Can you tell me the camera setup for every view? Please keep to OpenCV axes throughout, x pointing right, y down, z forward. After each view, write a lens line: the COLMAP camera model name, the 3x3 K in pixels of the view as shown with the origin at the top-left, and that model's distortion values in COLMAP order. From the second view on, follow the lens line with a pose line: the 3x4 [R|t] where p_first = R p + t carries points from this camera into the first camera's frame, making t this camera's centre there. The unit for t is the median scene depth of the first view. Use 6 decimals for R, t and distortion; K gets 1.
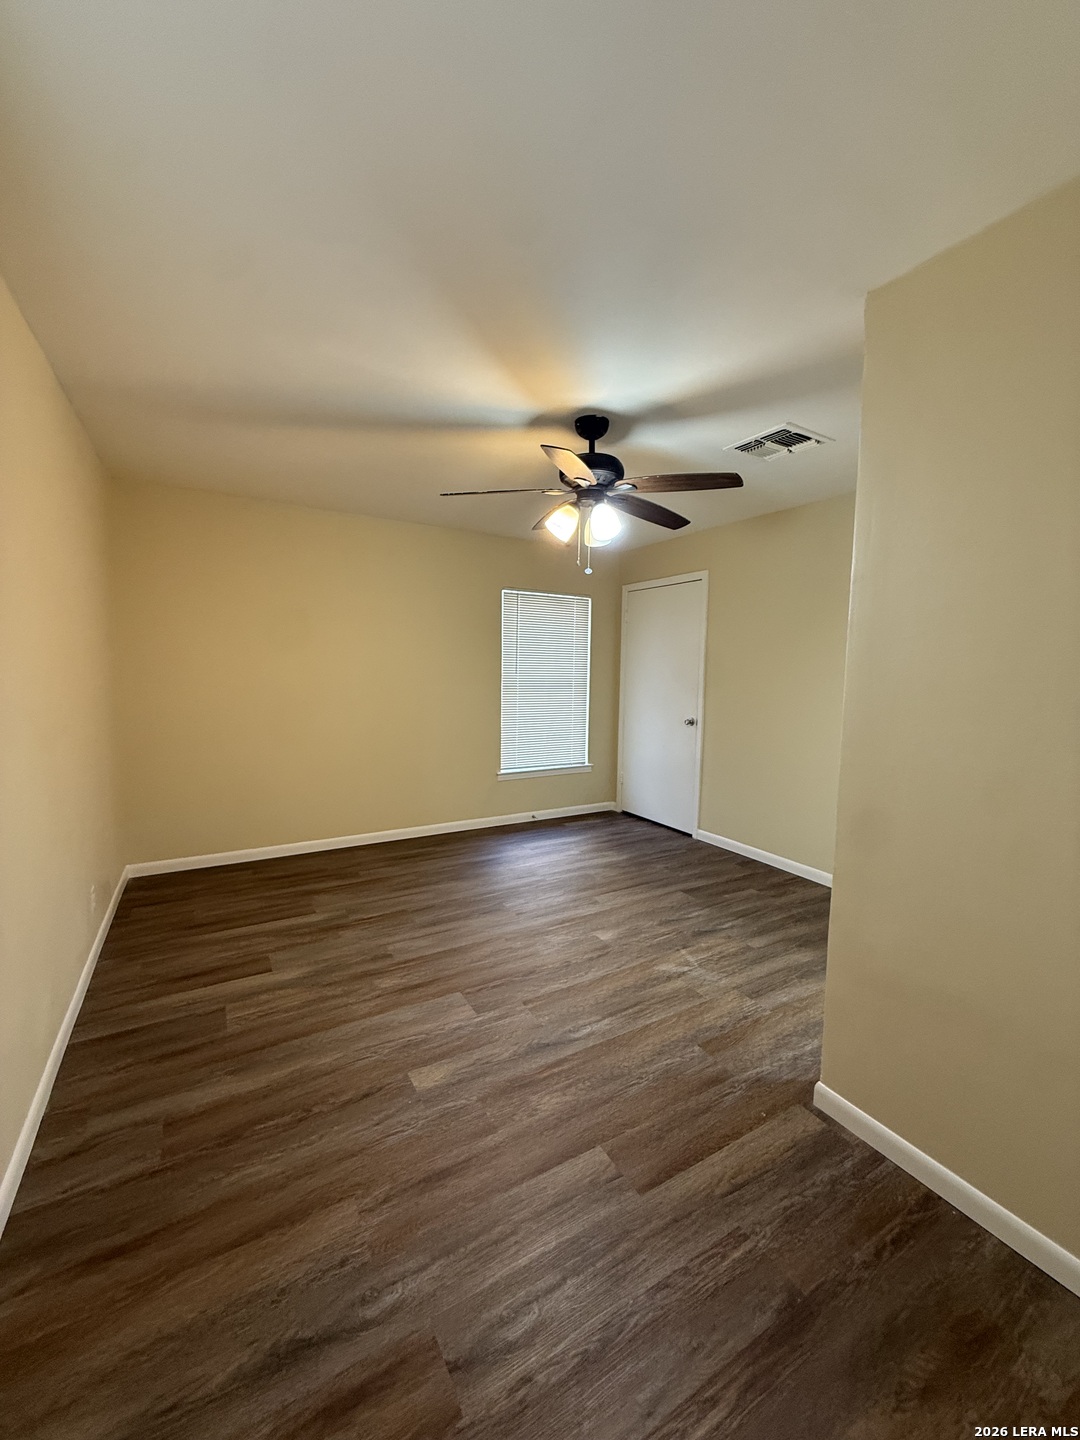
lens RADIAL K [[577.5, 0, 542.9], [0, 577.5, 719.7], [0, 0, 1]] dist [0.000817, 0.000849]
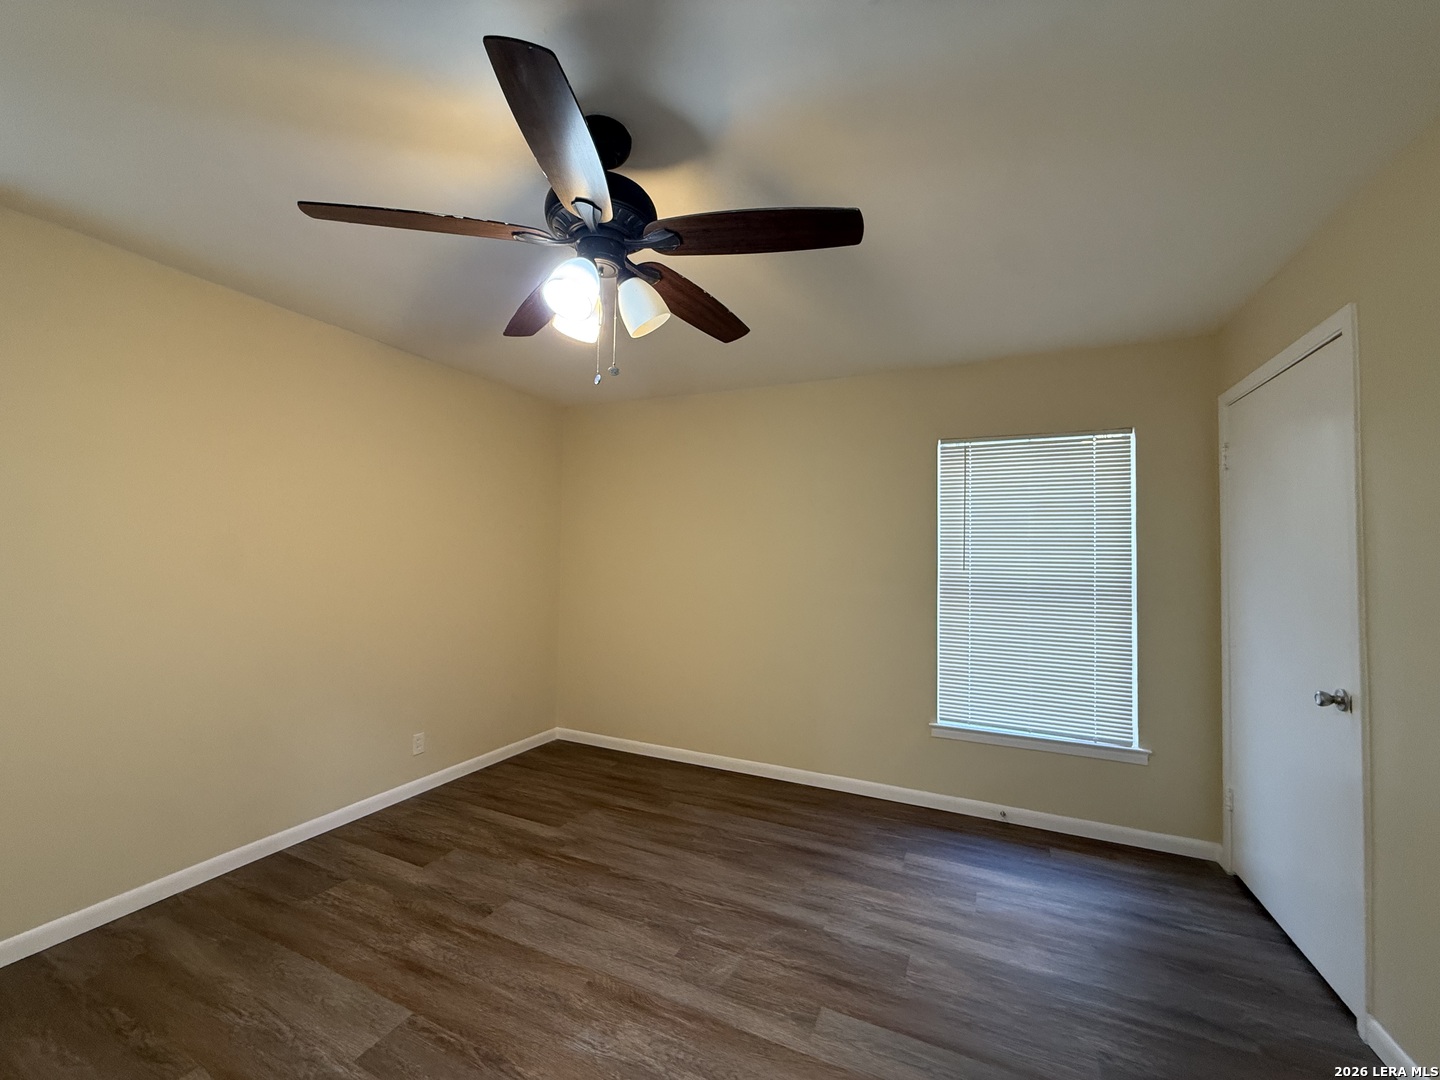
lens RADIAL K [[577.5, 0, 720.3], [0, 577.5, 535.1], [0, 0, 1]] dist [0.000817, 0.000849]
pose [[0.565452, -0.041162, -0.823754, 0.507907], [-0.084939, 0.990537, -0.107801, -0.040234], [0.820396, 0.130926, 0.556605, 0.649540]]
